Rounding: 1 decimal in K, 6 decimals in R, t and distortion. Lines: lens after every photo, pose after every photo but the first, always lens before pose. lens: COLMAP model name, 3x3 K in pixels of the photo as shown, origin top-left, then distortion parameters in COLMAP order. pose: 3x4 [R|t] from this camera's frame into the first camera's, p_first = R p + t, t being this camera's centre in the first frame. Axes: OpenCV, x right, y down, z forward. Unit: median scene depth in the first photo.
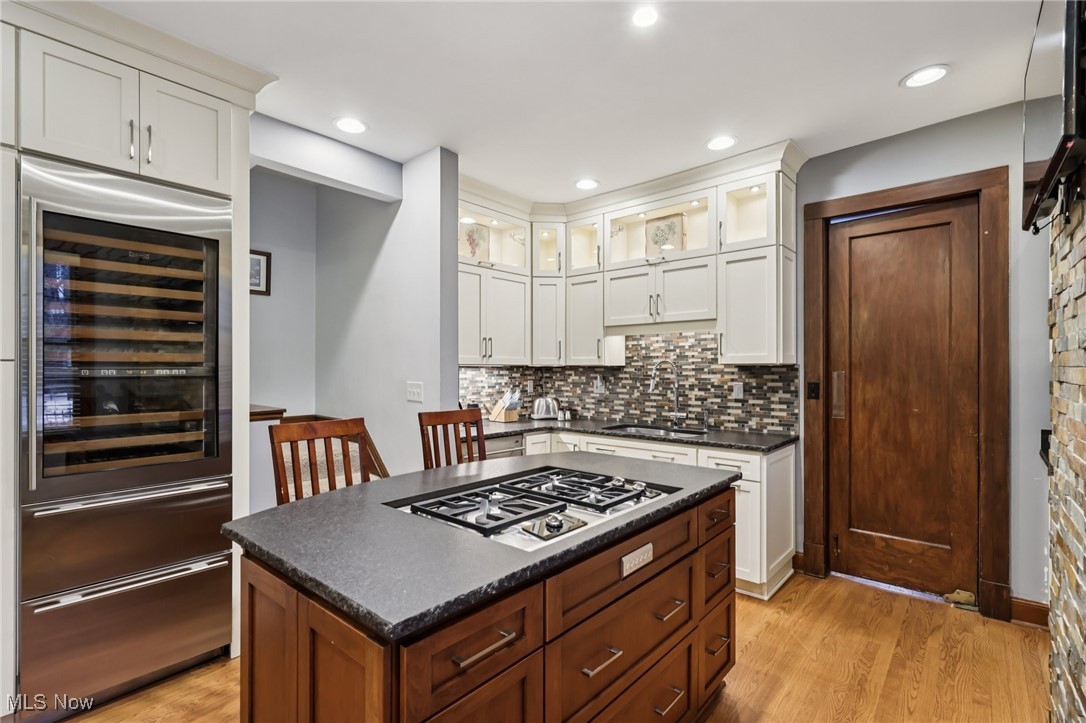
lens RADIAL K [[503.9, 0, 537.5], [0, 503.9, 367.2], [0, 0, 1]] dist [-0.001758, 0.001018]
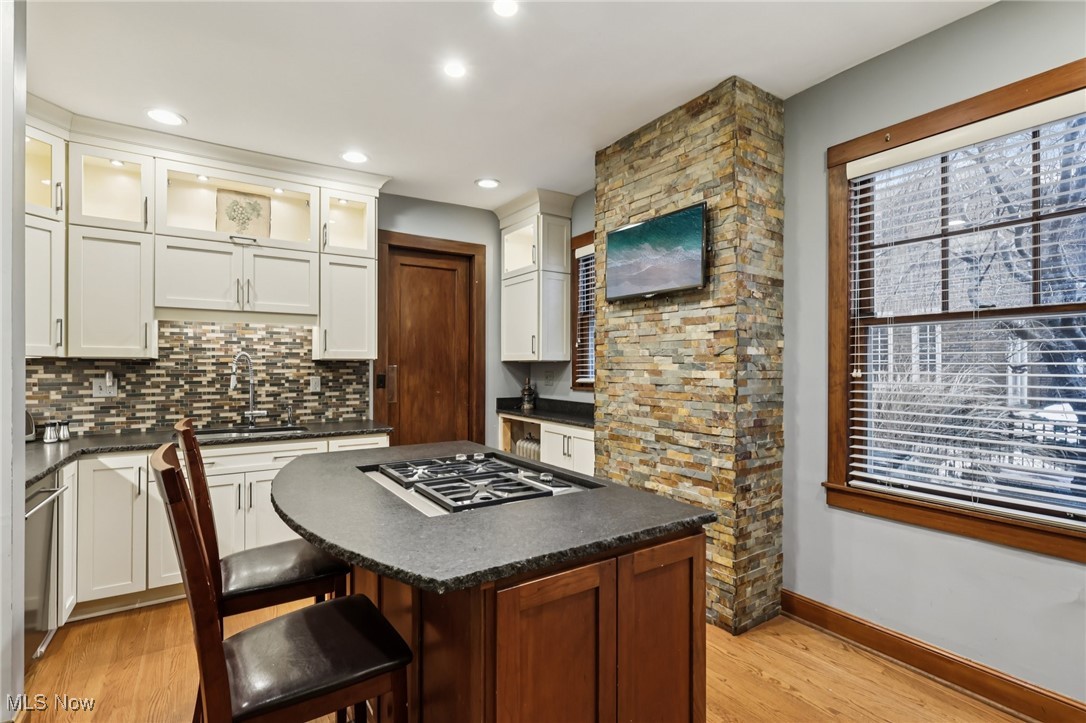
lens RADIAL K [[503.9, 0, 537.0], [0, 503.9, 362.8], [0, 0, 1]] dist [-0.001758, 0.001018]
pose [[0.264226, 0.005027, 0.964448, -0.483614], [-0.006737, 0.999972, -0.003366, 0.002151], [-0.964437, -0.005609, 0.264253, 0.269060]]
